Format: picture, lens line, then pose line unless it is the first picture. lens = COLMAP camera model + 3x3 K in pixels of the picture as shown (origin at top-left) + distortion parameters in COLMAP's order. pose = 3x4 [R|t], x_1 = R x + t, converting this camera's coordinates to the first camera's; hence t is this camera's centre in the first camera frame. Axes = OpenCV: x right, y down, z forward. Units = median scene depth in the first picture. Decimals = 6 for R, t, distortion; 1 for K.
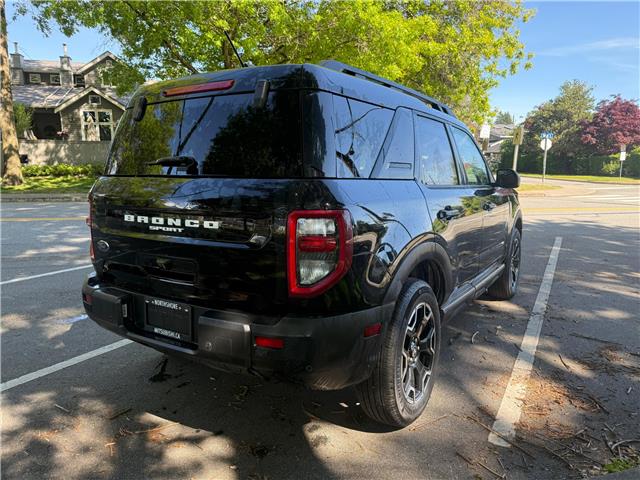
lens RADIAL K [[467.4, 0, 316.7], [0, 467.4, 243.3], [0, 0, 1]] dist [0.010065, -0.007442]
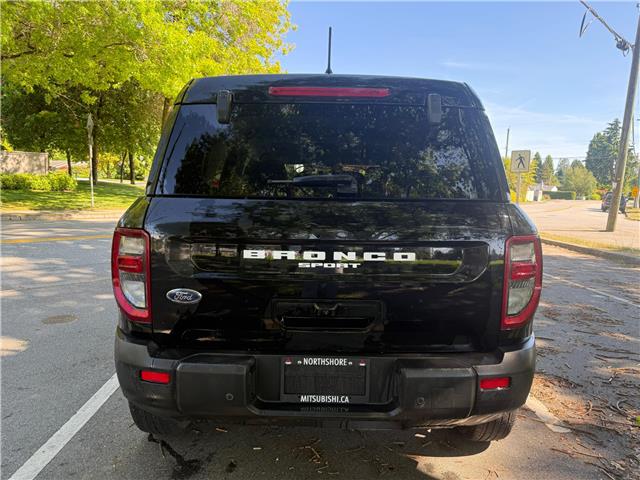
lens RADIAL K [[467.4, 0, 322.2], [0, 467.4, 242.1], [0, 0, 1]] dist [0.010065, -0.007442]
pose [[0.853302, -0.043903, 0.519566, -0.732671], [0.062925, 0.997837, -0.019027, -0.055459], [-0.517606, 0.048929, 0.854219, 0.331665]]
